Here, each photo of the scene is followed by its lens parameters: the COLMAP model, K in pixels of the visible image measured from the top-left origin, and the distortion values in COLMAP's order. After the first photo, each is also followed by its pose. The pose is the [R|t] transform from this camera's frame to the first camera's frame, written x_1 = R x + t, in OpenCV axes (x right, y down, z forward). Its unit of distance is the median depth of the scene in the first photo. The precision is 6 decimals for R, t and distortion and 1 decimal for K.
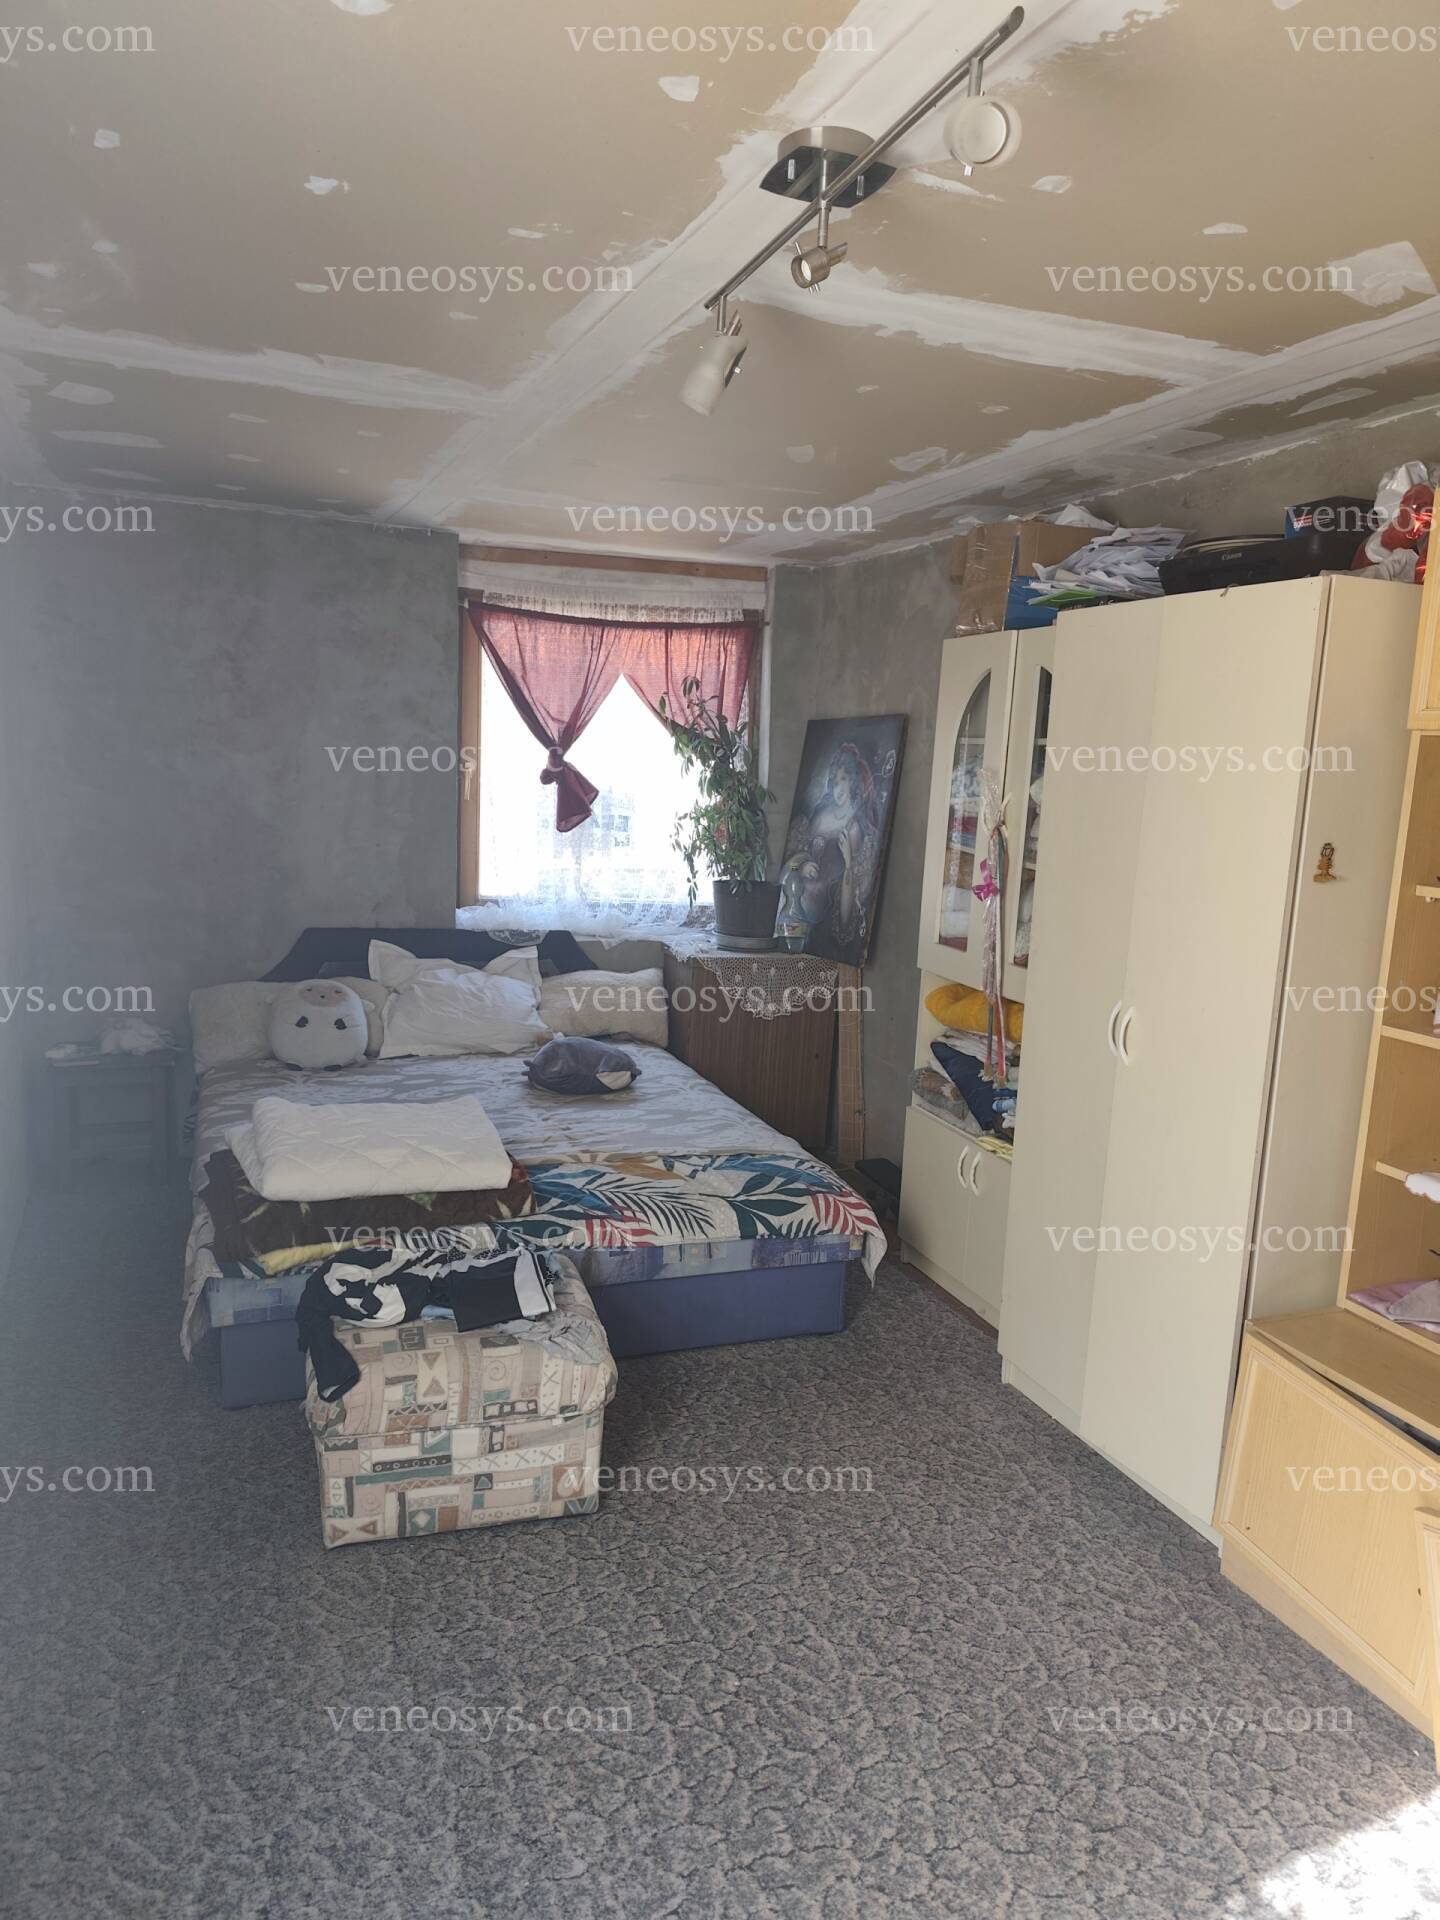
lens RADIAL K [[1315.2, 0, 720.0], [0, 1315.2, 960.0], [0, 0, 1]] dist [0.072632, -0.084786]
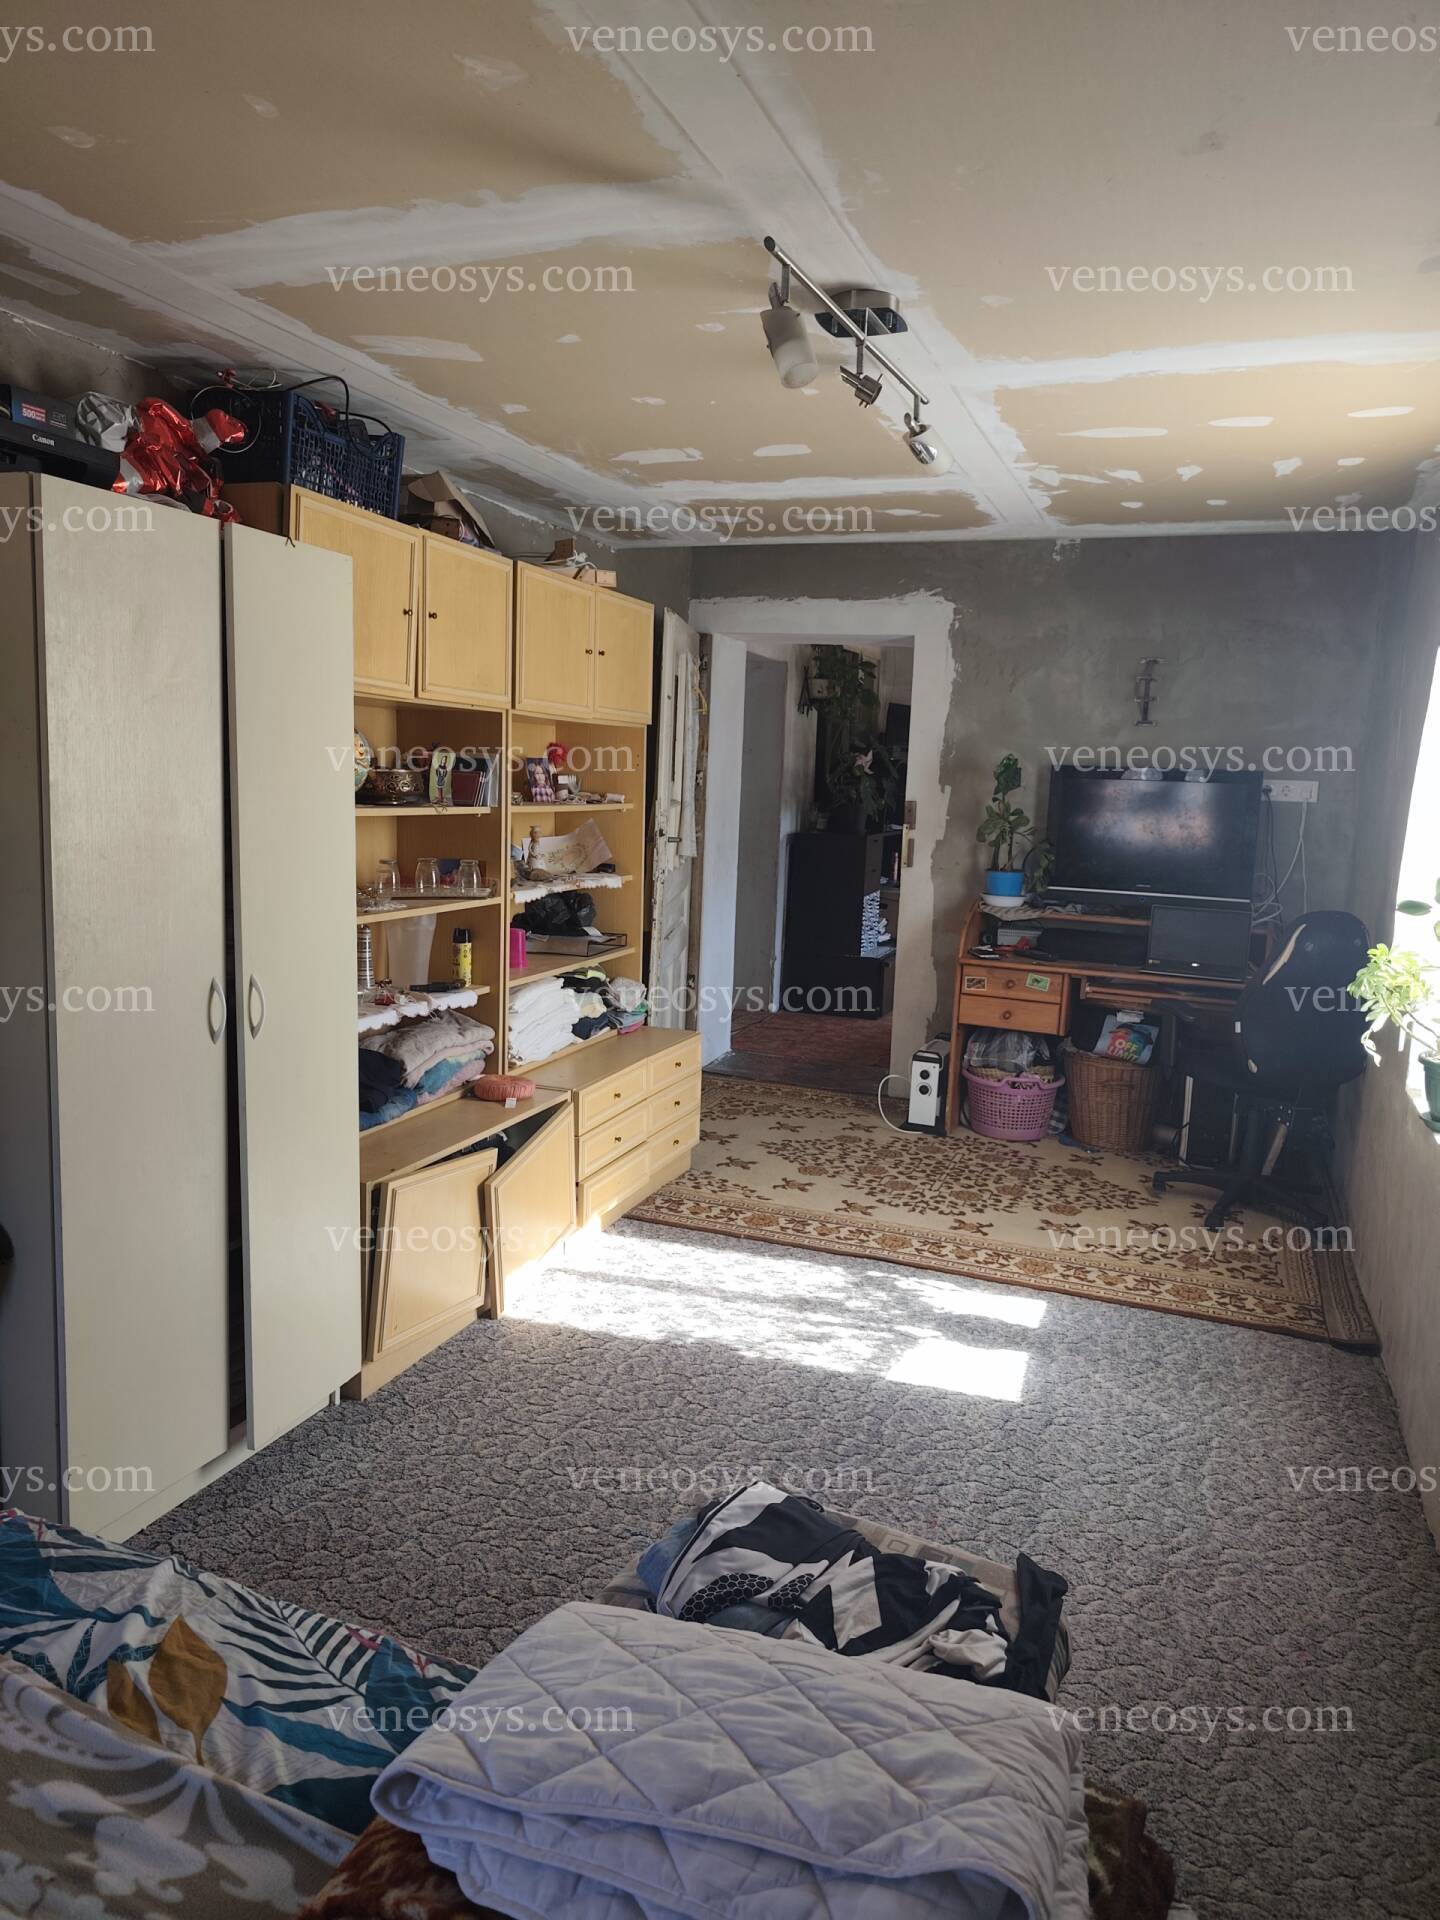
lens RADIAL K [[1315.2, 0, 720.0], [0, 1315.2, 960.0], [0, 0, 1]] dist [0.072632, -0.084786]
pose [[-0.718998, -0.167609, 0.674499, -0.612434], [0.036672, 0.959985, 0.277641, -0.242223], [-0.694044, 0.224359, -0.684081, 1.569769]]
